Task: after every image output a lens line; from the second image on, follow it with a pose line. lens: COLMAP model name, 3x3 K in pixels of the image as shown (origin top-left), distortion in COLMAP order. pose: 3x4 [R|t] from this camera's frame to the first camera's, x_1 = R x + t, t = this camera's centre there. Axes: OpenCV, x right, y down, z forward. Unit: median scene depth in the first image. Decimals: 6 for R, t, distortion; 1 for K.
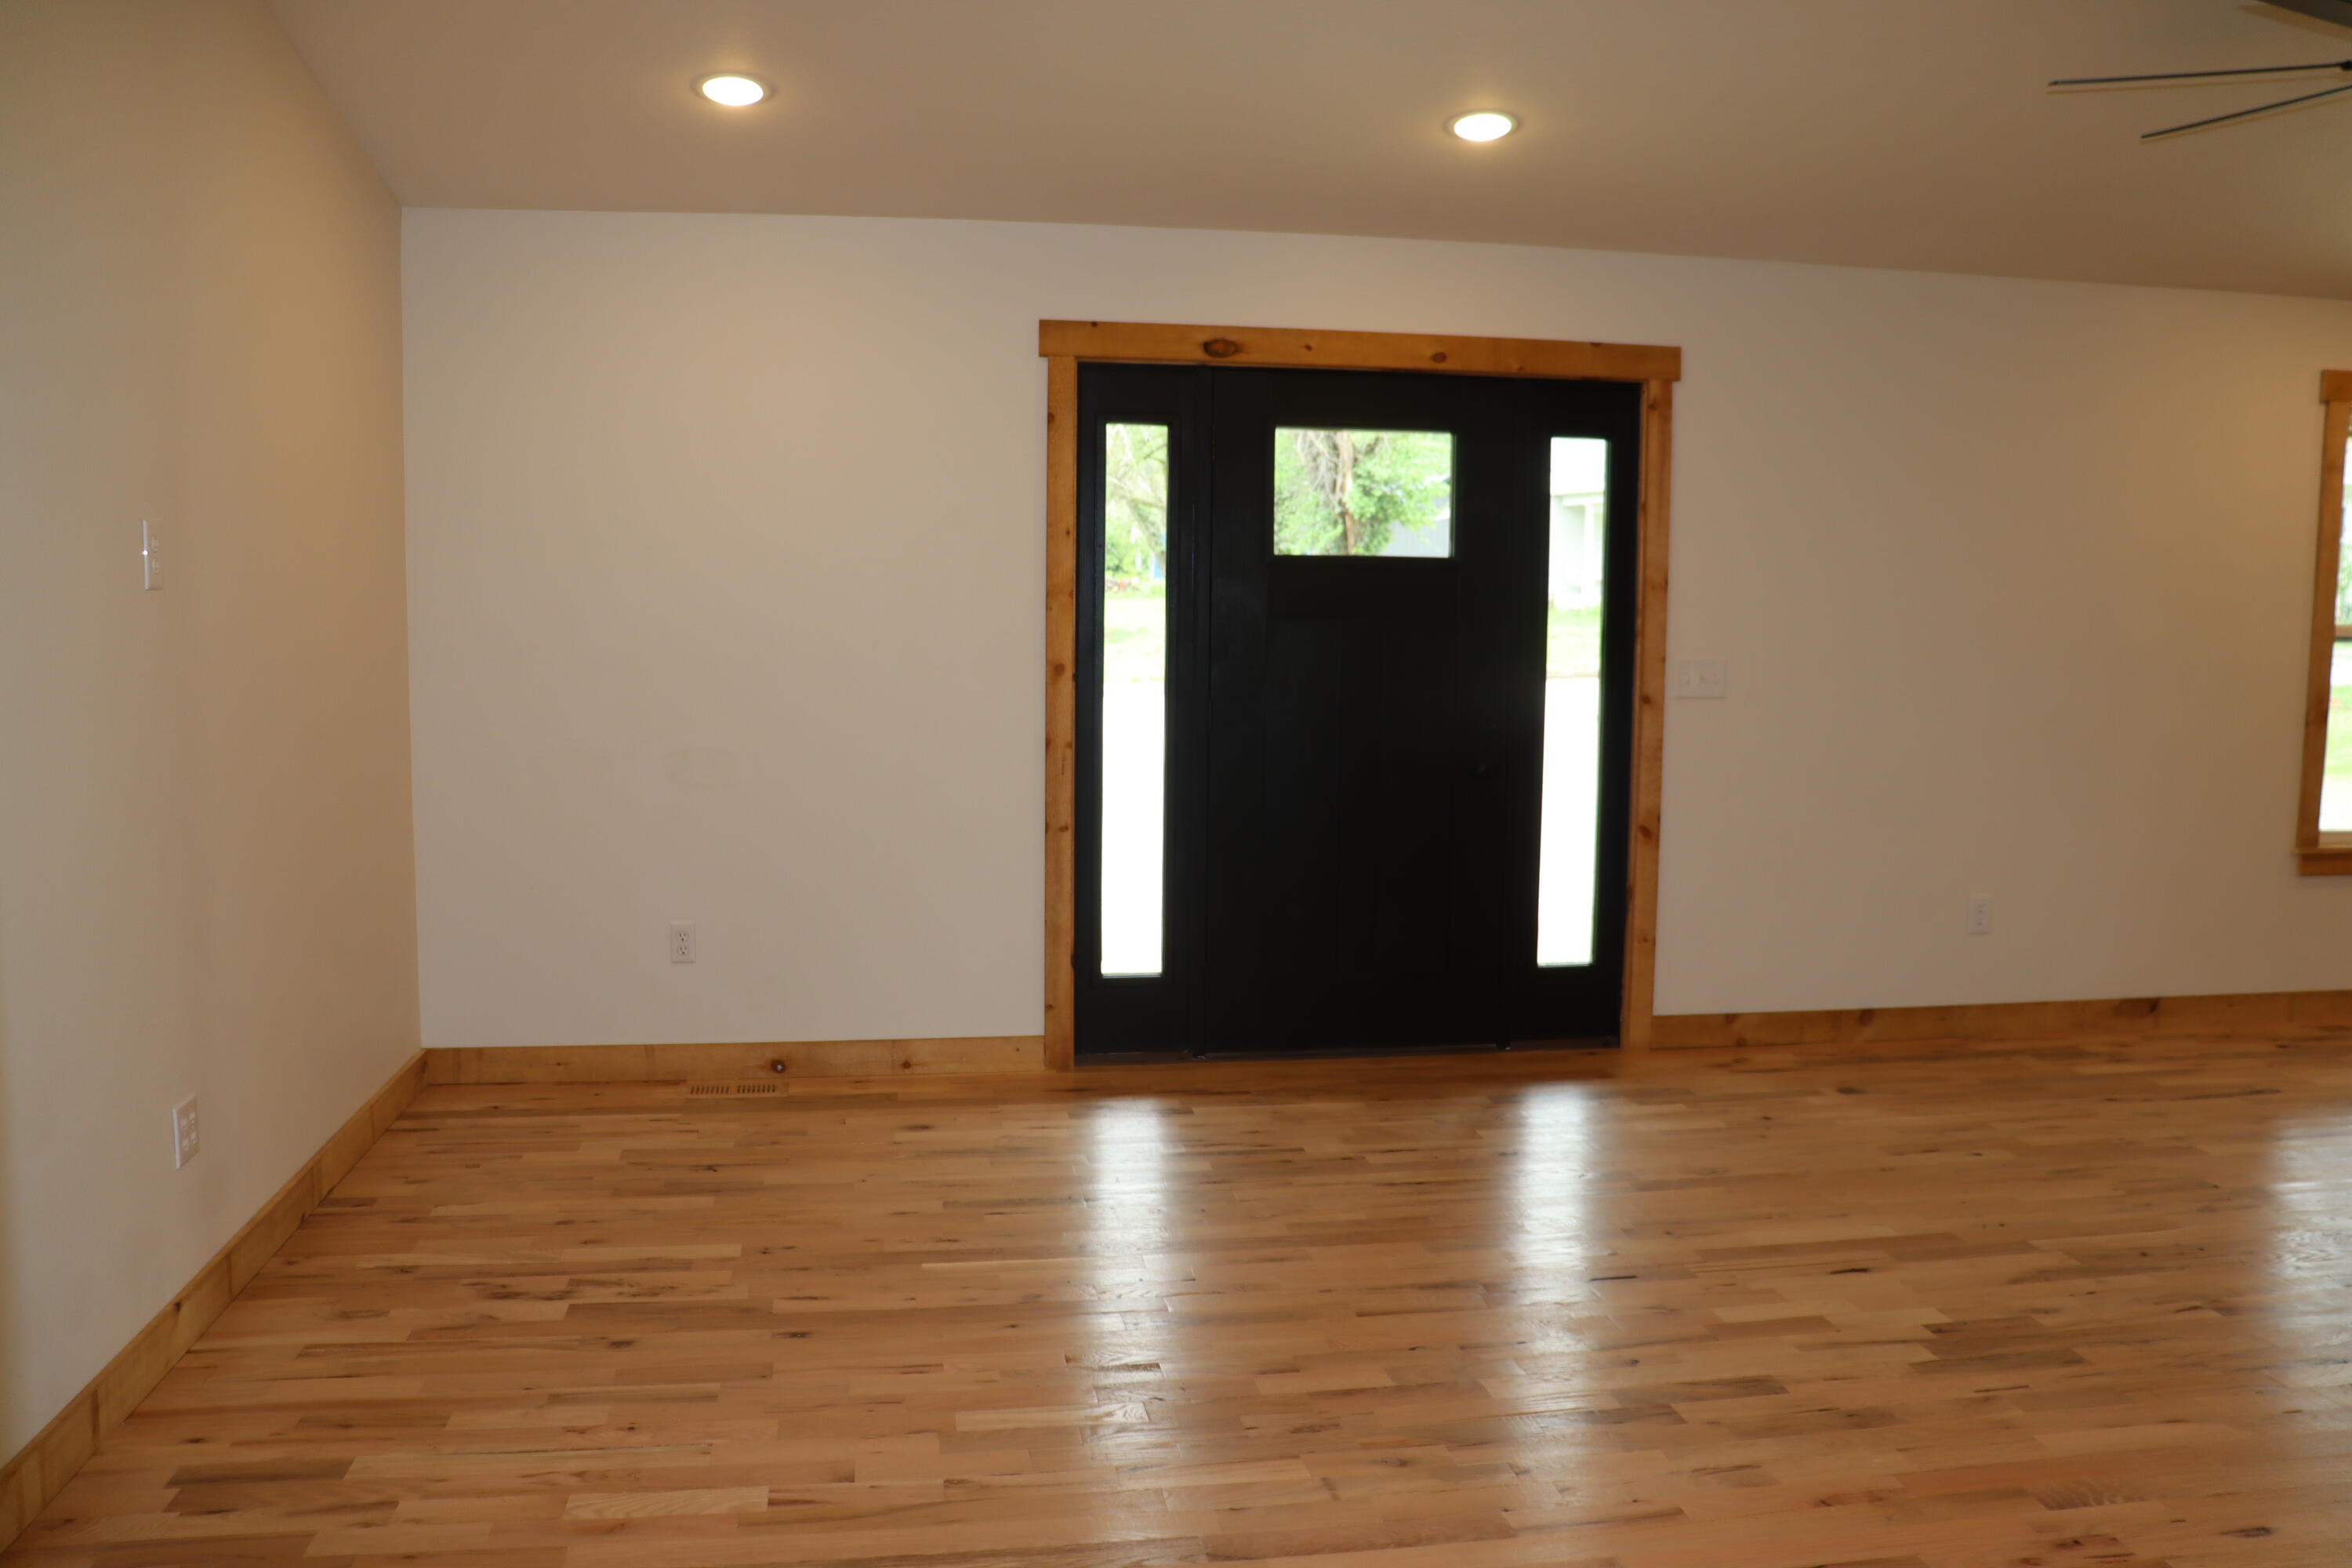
lens RADIAL K [[1911.0, 0, 1196.0], [0, 1911.0, 808.1], [0, 0, 1]] dist [-0.175229, 0.140037]
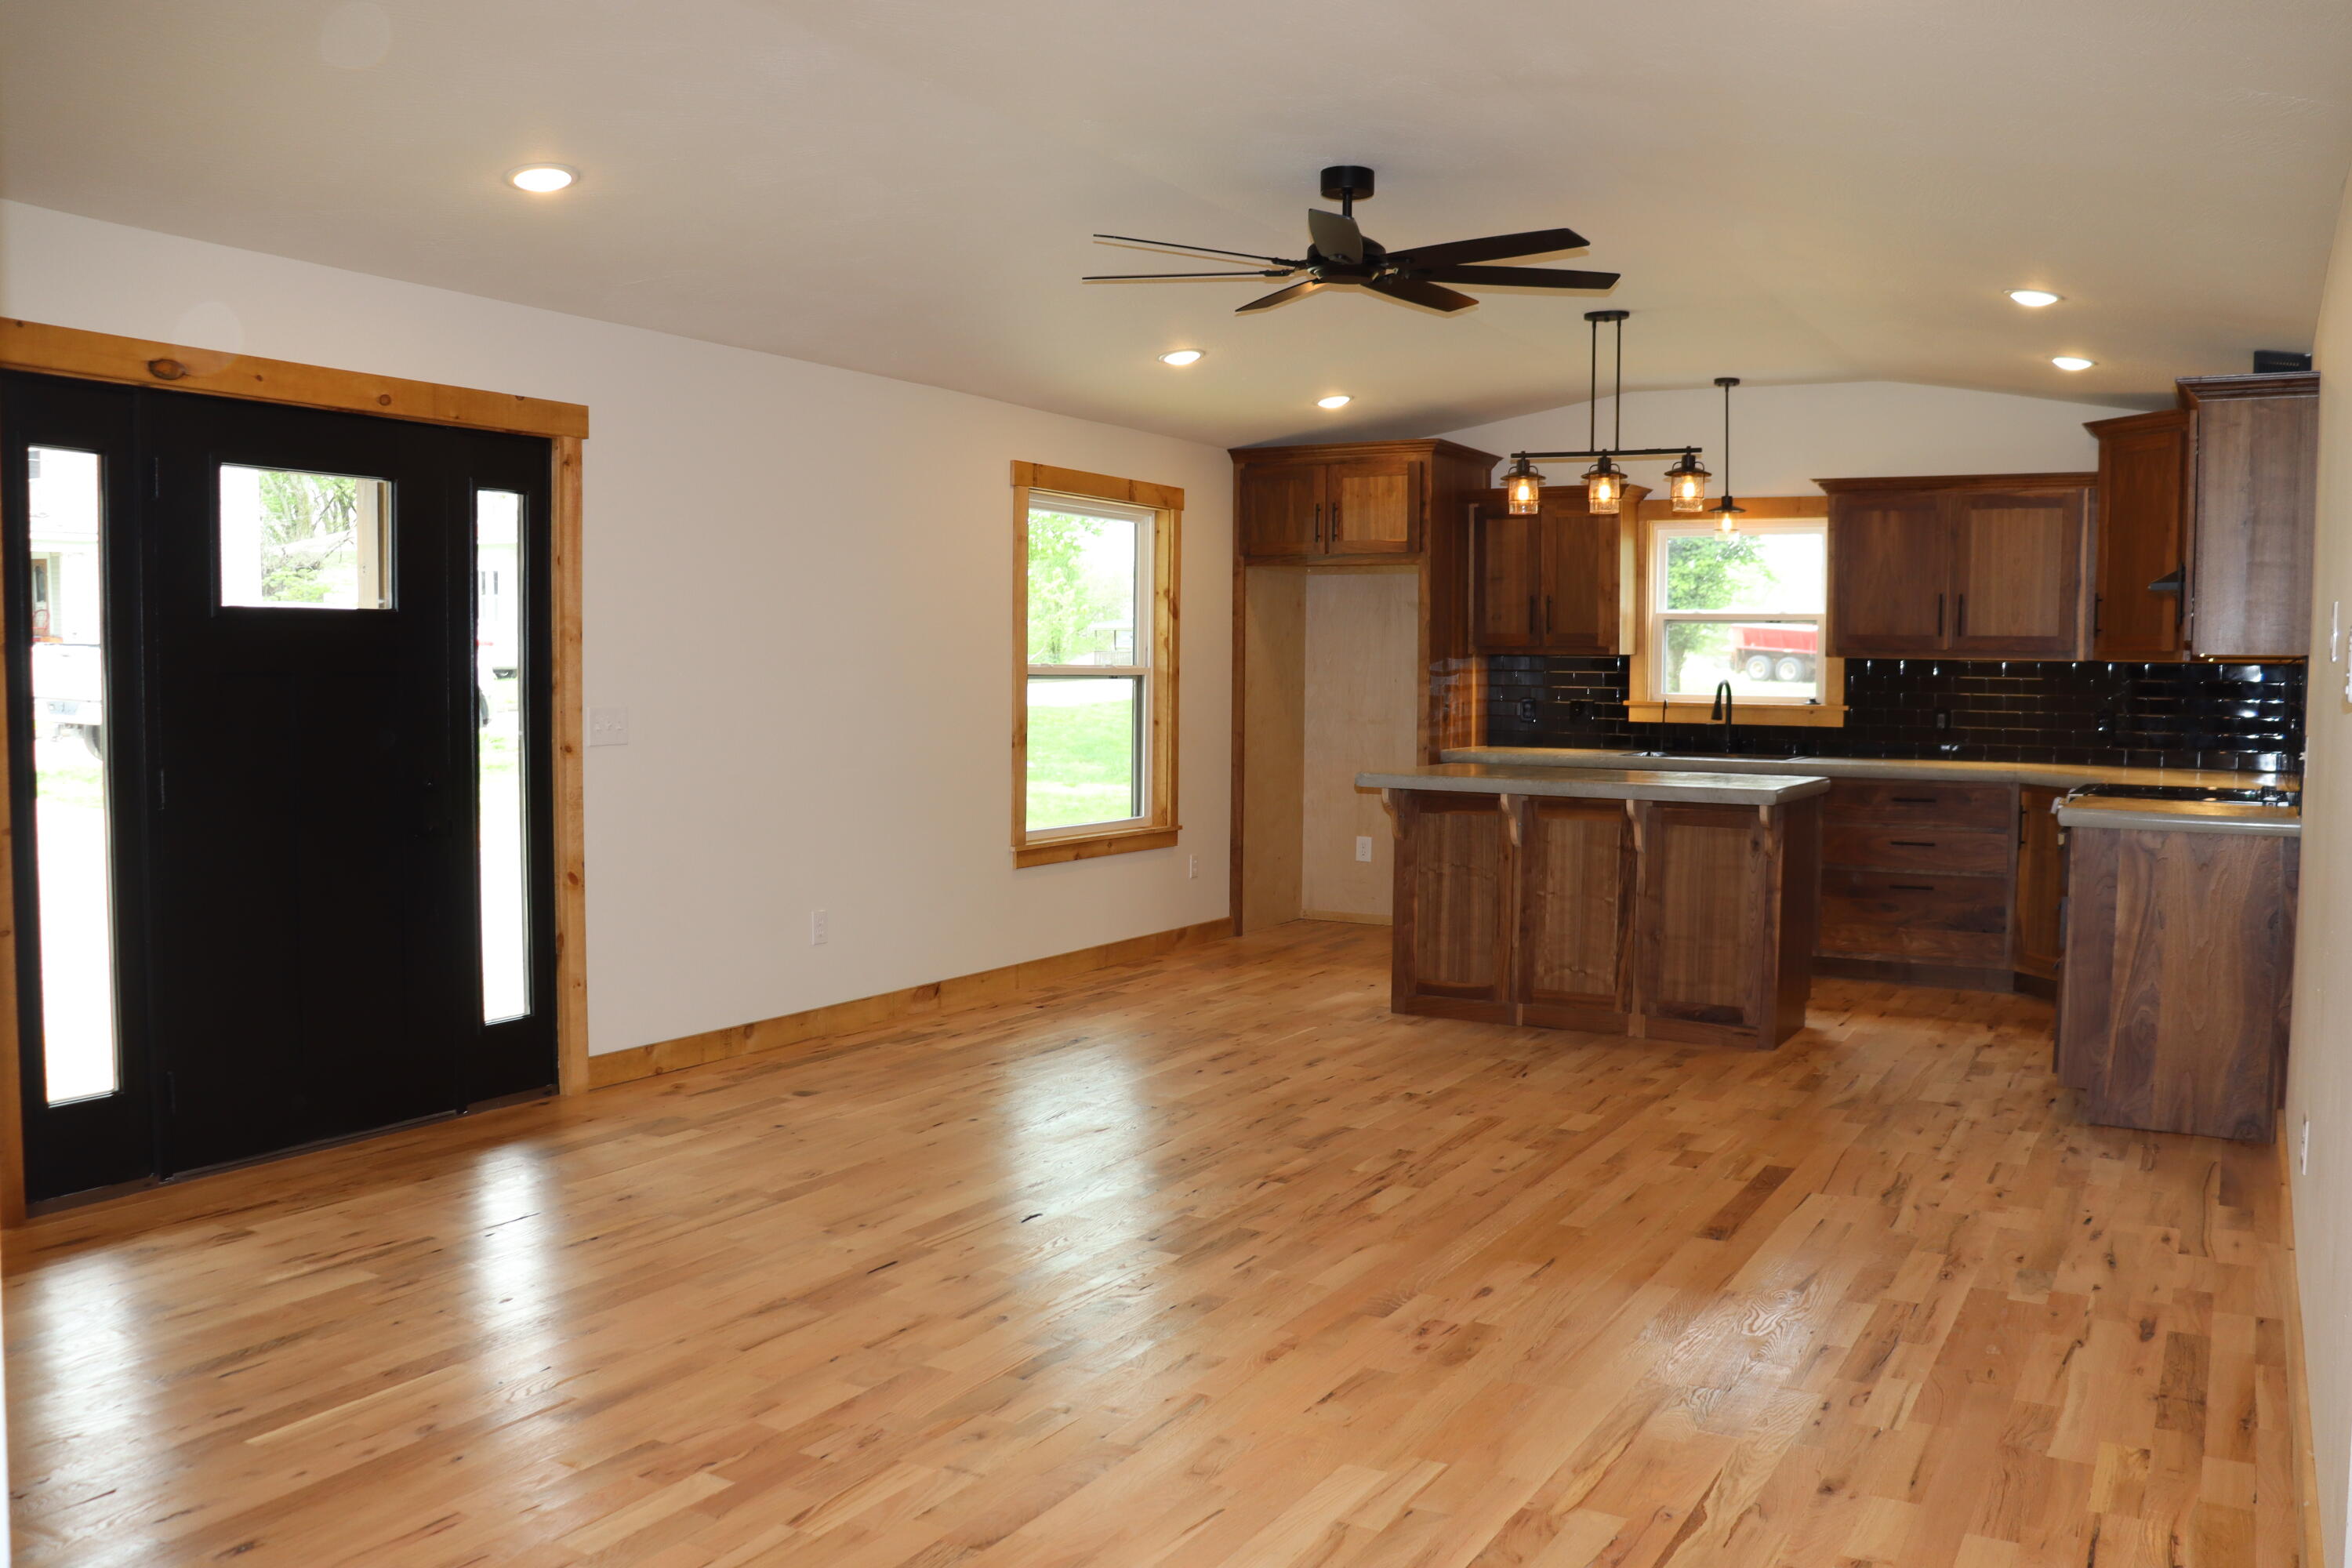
lens RADIAL K [[1911.0, 0, 1206.9], [0, 1911.0, 810.7], [0, 0, 1]] dist [-0.175229, 0.140037]
pose [[0.629178, -0.062021, 0.774783, -0.344144], [0.081053, 0.996612, 0.013958, -0.010764], [-0.773023, 0.054016, 0.632074, 0.099409]]
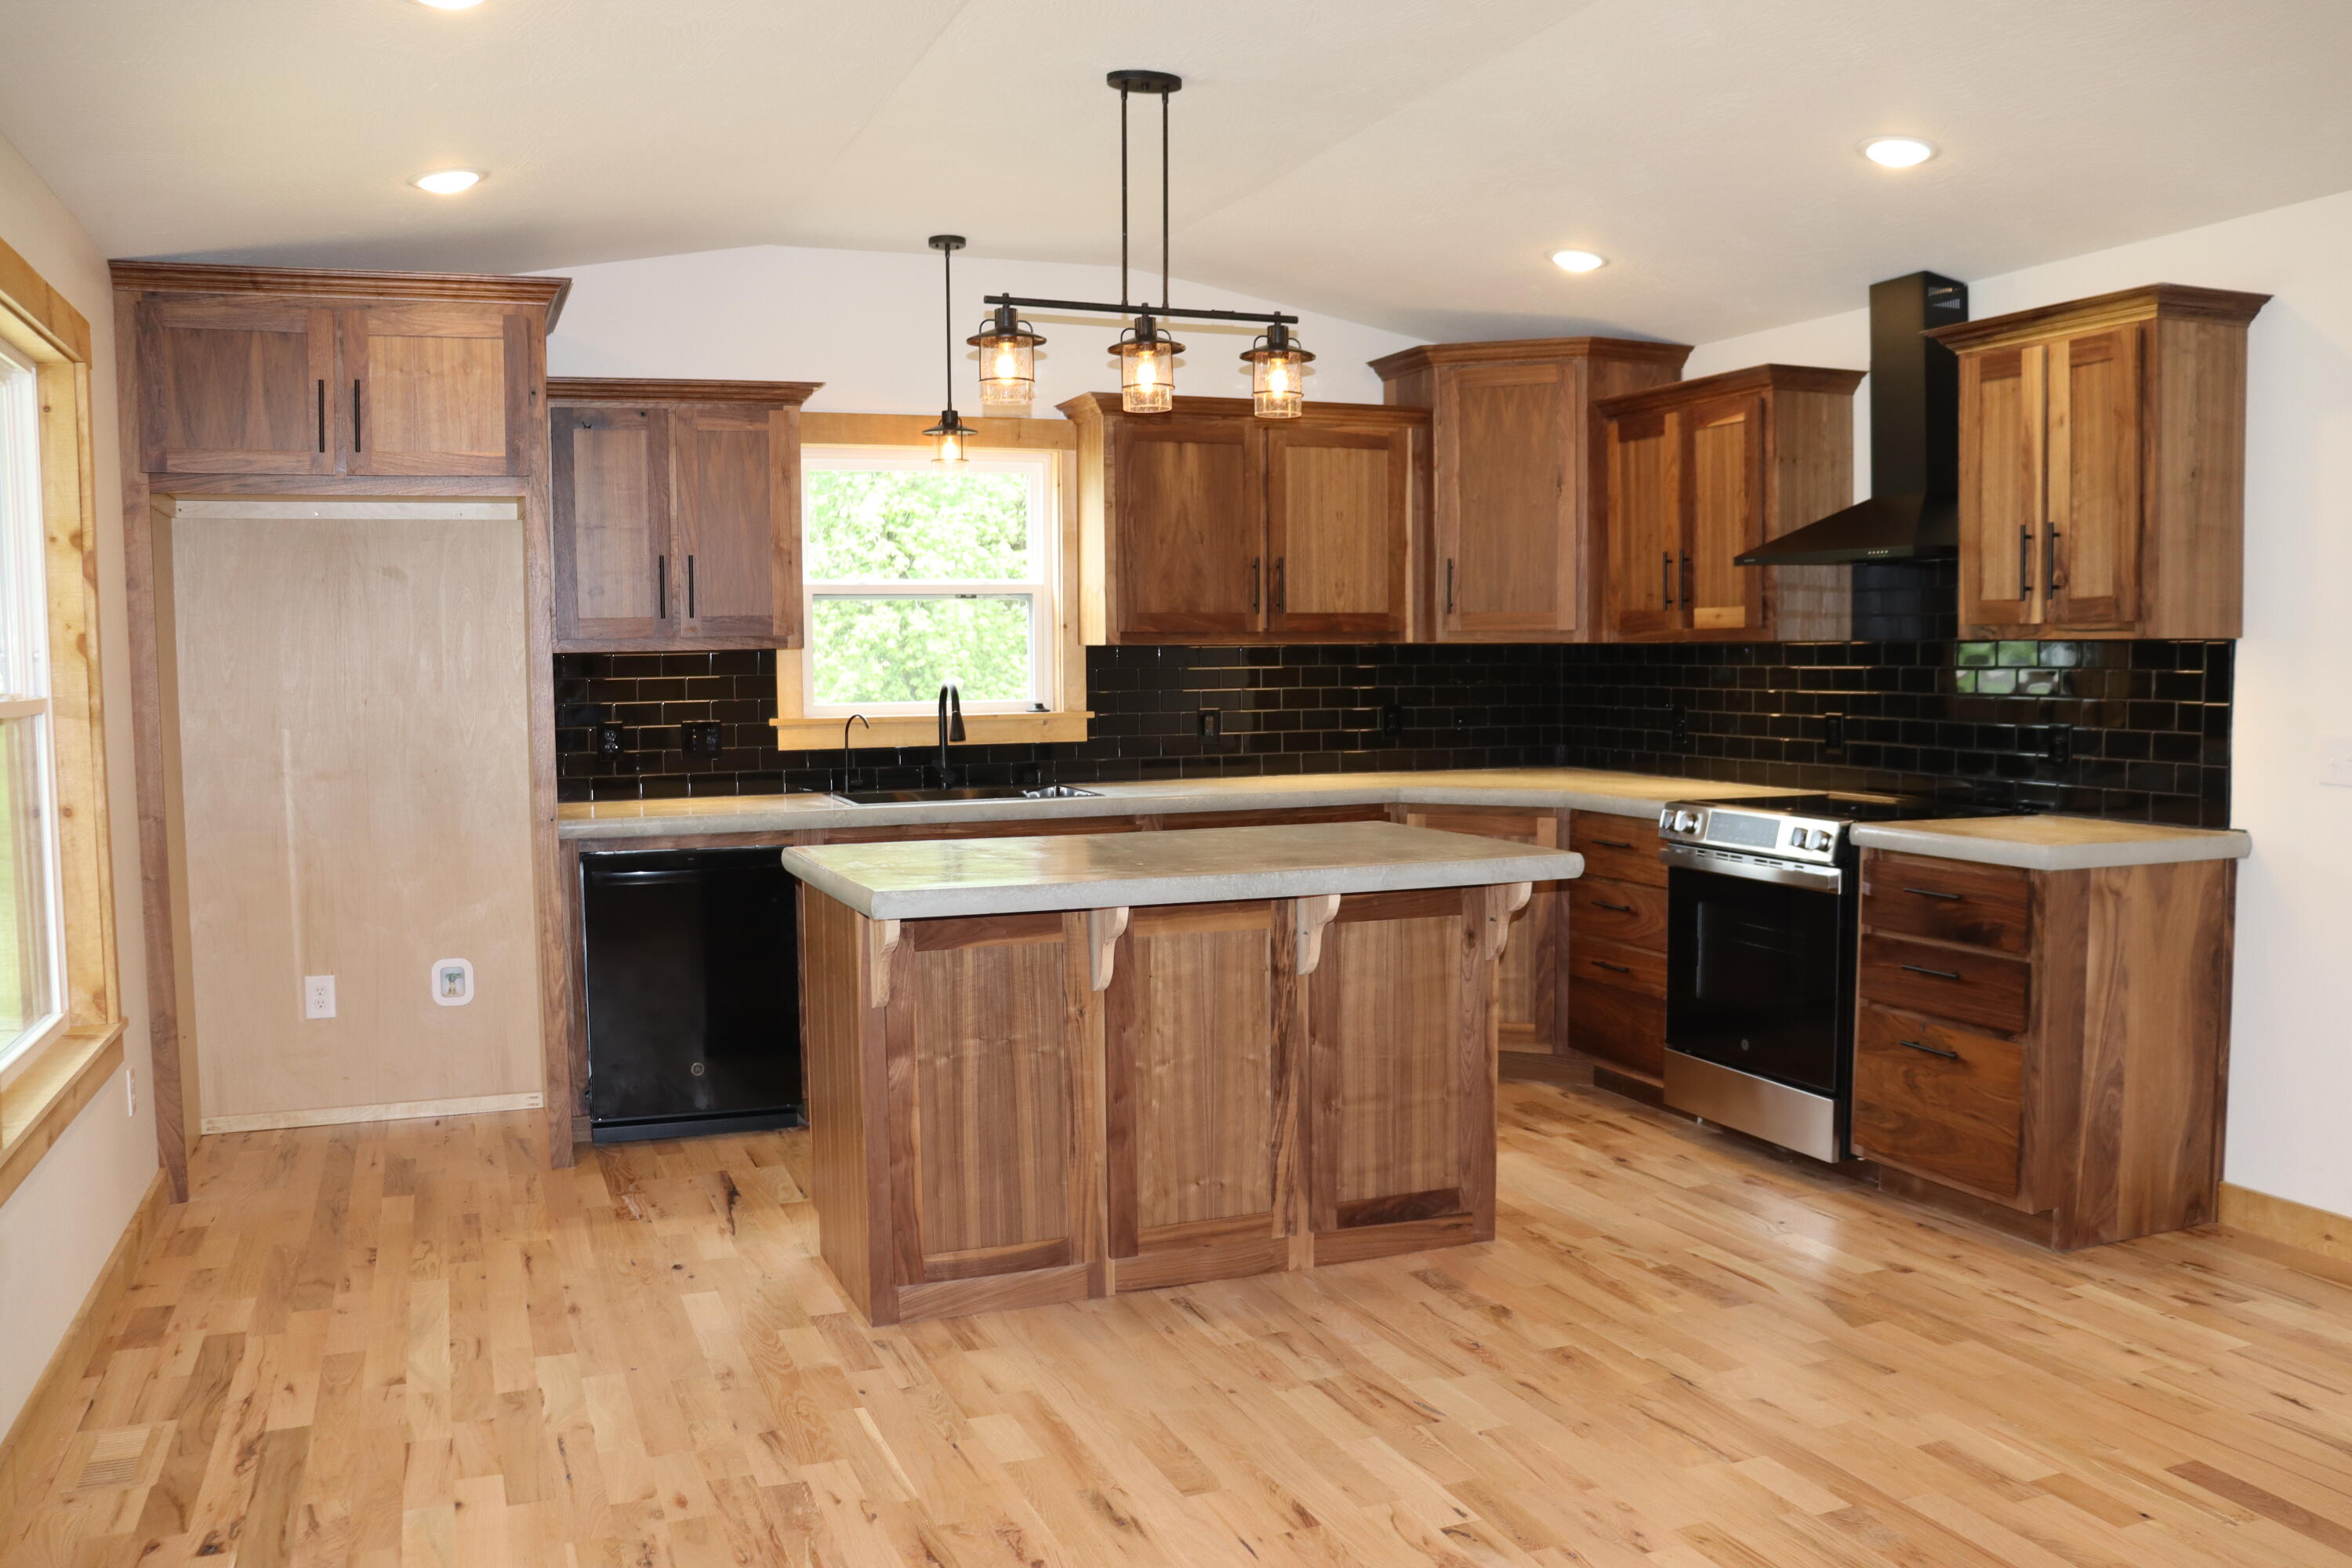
lens RADIAL K [[1911.0, 0, 1188.2], [0, 1911.0, 809.4], [0, 0, 1]] dist [-0.175229, 0.140037]
pose [[-0.212846, -0.087600, 0.973151, 0.077815], [0.112641, 0.987133, 0.113495, -0.100398], [-0.970571, 0.133774, -0.200240, 0.866080]]
